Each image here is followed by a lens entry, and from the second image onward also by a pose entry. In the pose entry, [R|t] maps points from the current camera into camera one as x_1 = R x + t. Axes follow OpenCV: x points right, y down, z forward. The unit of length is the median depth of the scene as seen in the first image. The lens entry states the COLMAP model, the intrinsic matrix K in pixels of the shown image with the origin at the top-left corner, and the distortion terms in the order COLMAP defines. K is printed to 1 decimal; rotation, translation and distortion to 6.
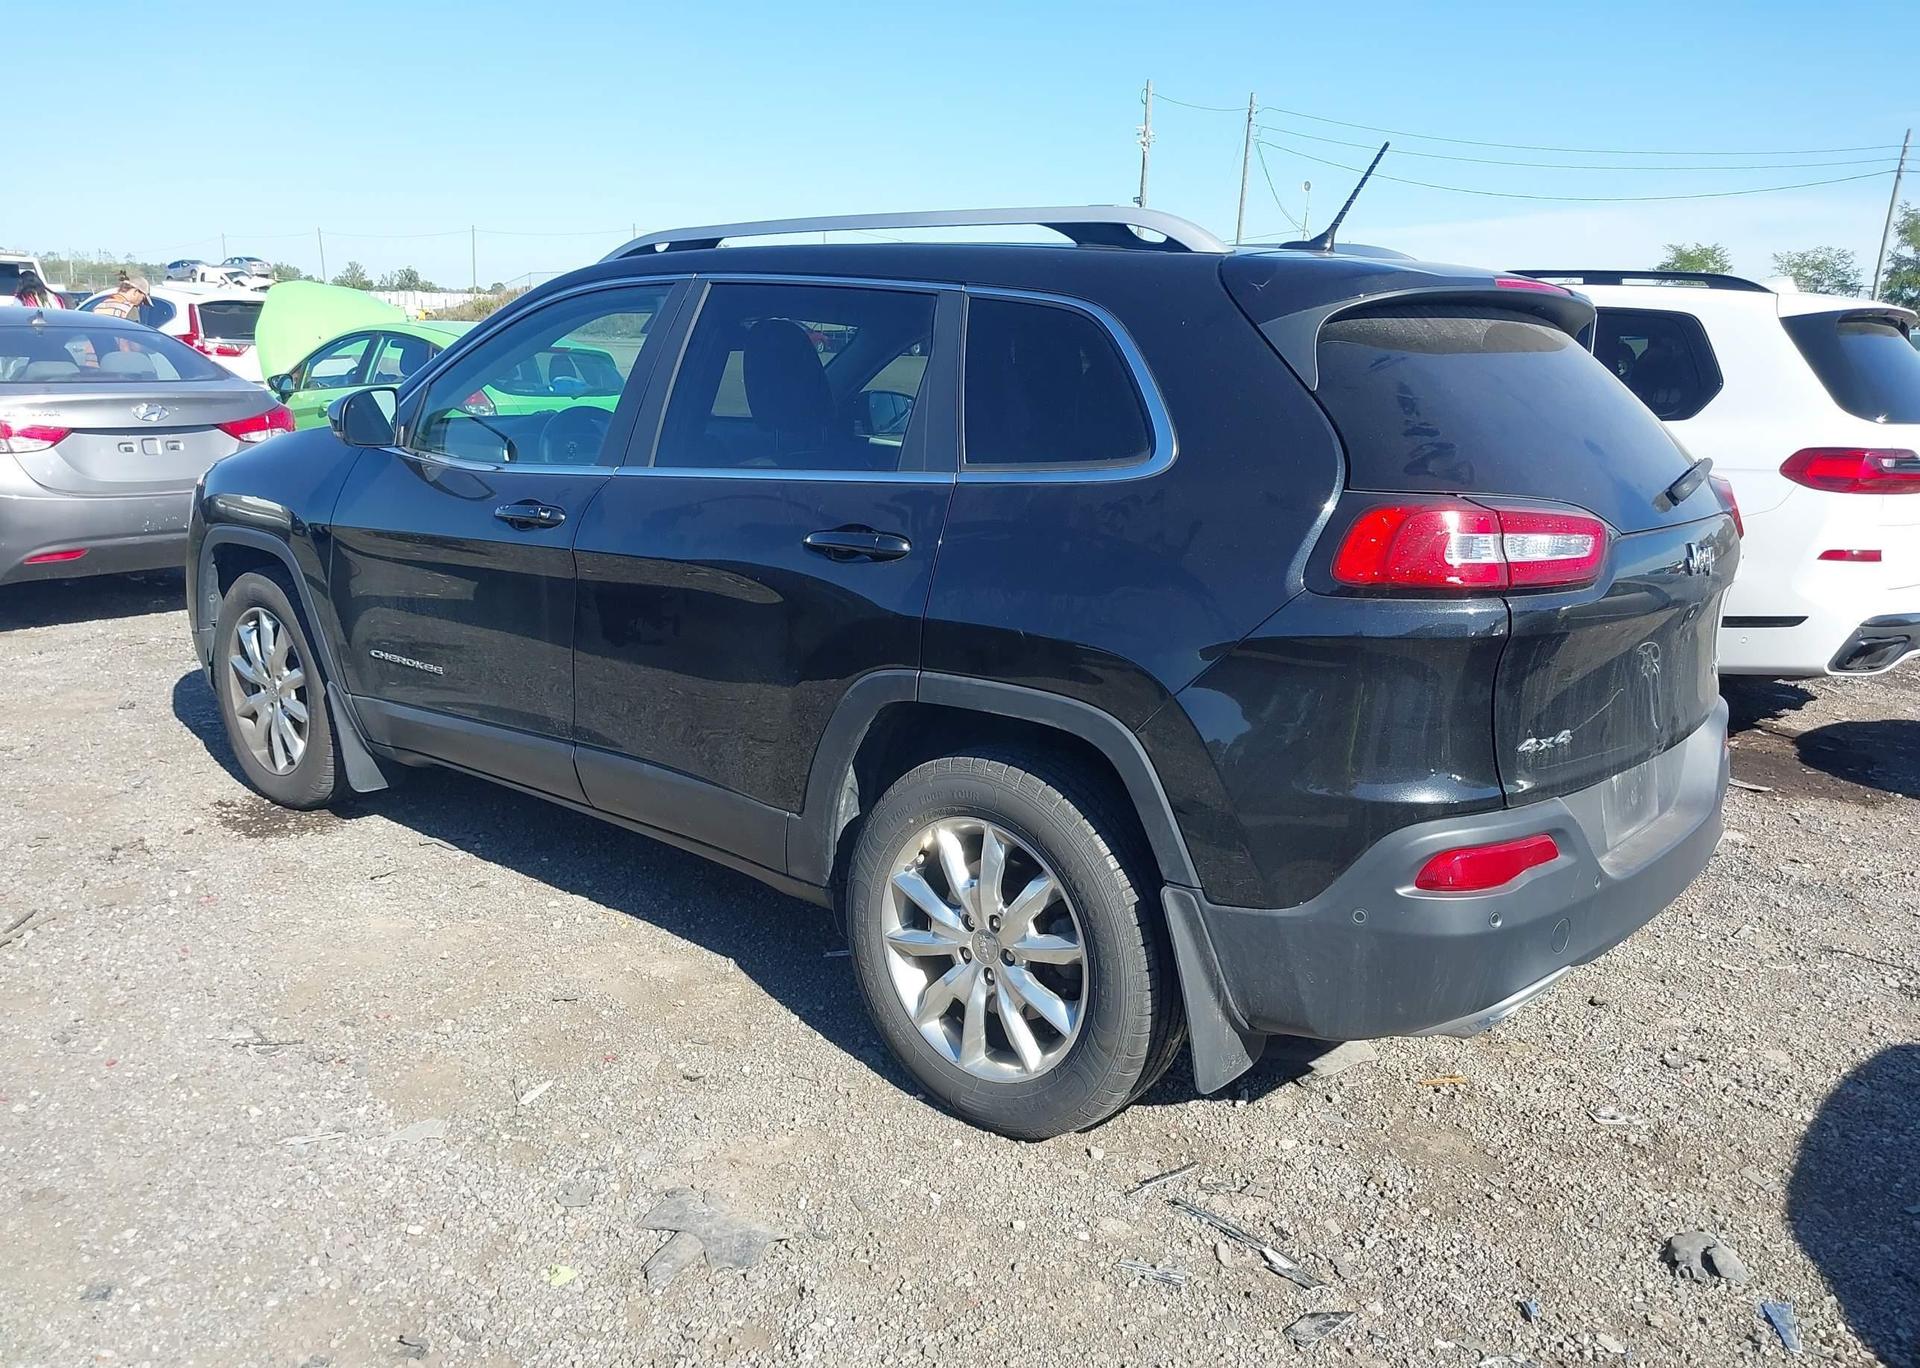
lens RADIAL K [[1768.5, 0, 933.3], [0, 1768.5, 677.4], [0, 0, 1]] dist [0.041562, -0.012948]
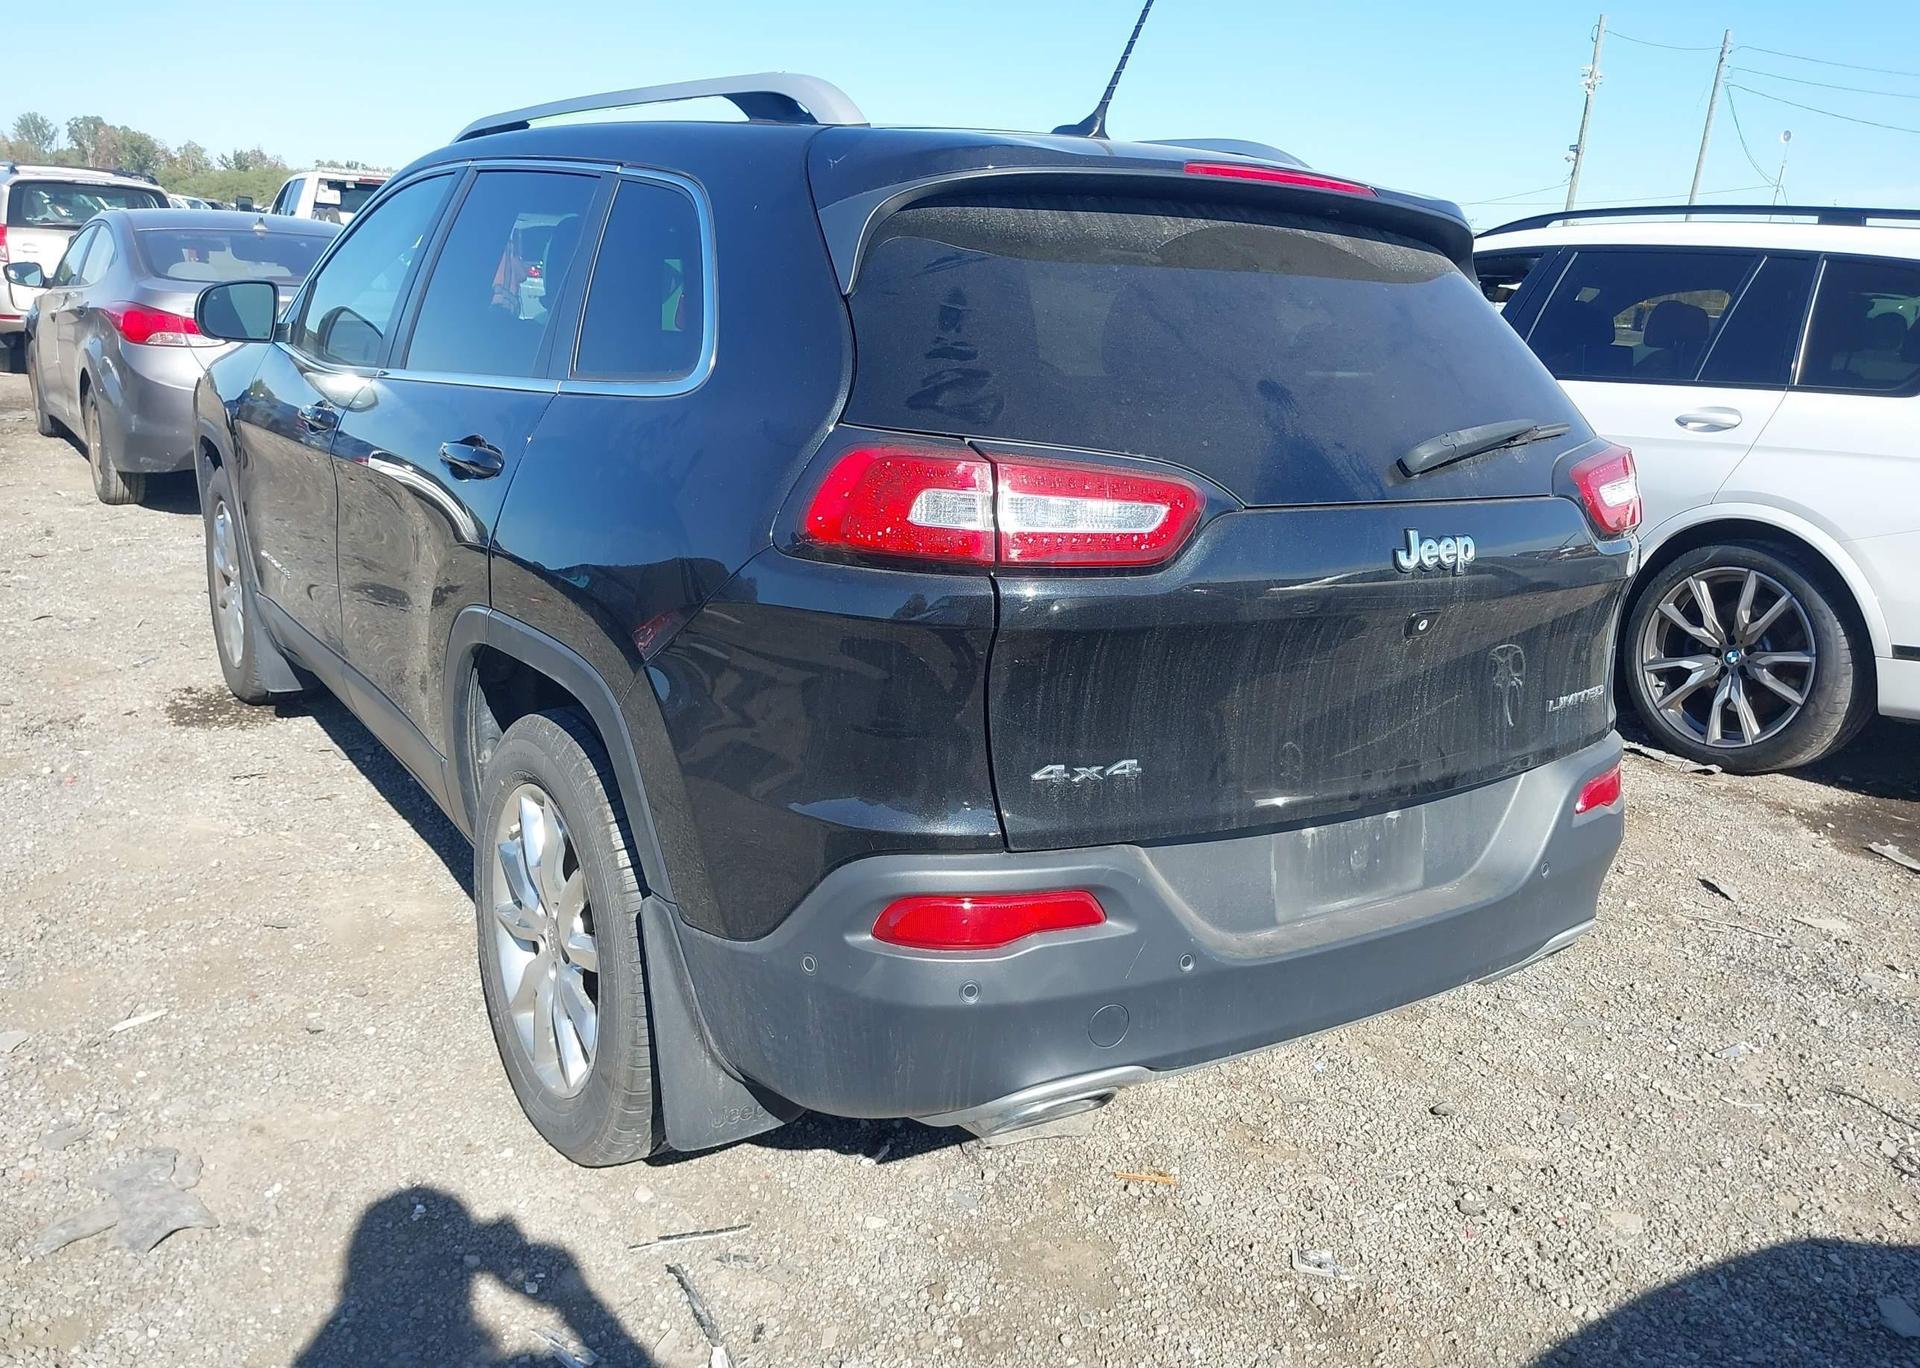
lens RADIAL K [[1703.9, 0, 886.1], [0, 1703.9, 689.1], [0, 0, 1]] dist [0.137852, -0.182793]
pose [[0.956505, 0.101200, -0.273601, 0.376103], [-0.091120, 0.994617, 0.049337, -0.022407], [0.277121, -0.022261, 0.960577, 0.222658]]
